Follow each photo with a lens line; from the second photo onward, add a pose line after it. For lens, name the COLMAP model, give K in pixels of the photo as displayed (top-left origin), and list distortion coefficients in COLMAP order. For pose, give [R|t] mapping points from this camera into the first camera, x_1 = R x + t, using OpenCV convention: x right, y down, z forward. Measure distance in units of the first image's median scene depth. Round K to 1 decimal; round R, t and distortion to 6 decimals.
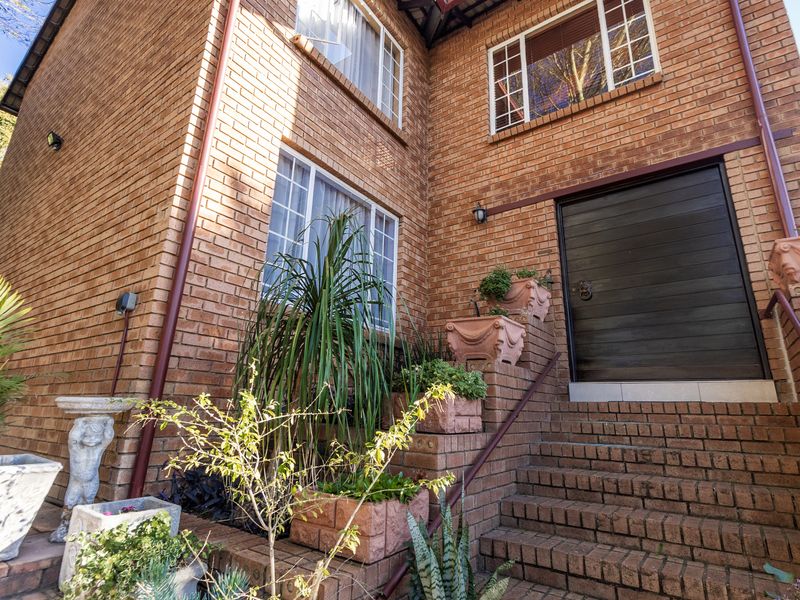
lens RADIAL K [[412.4, 0, 400.0], [0, 412.4, 300.0], [0, 0, 1]] dist [0.002956, 0.000824]
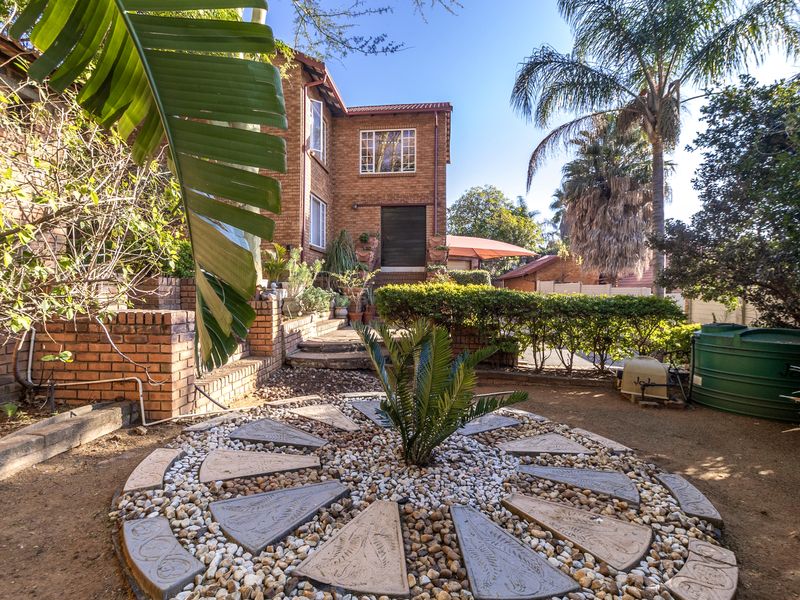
lens RADIAL K [[412.4, 0, 400.0], [0, 412.4, 300.0], [0, 0, 1]] dist [0.002956, 0.000824]
pose [[0.879153, -0.028123, 0.475709, -0.890279], [-0.102912, 0.963497, 0.247151, -0.325933], [-0.465295, -0.266239, 0.844167, -1.659302]]
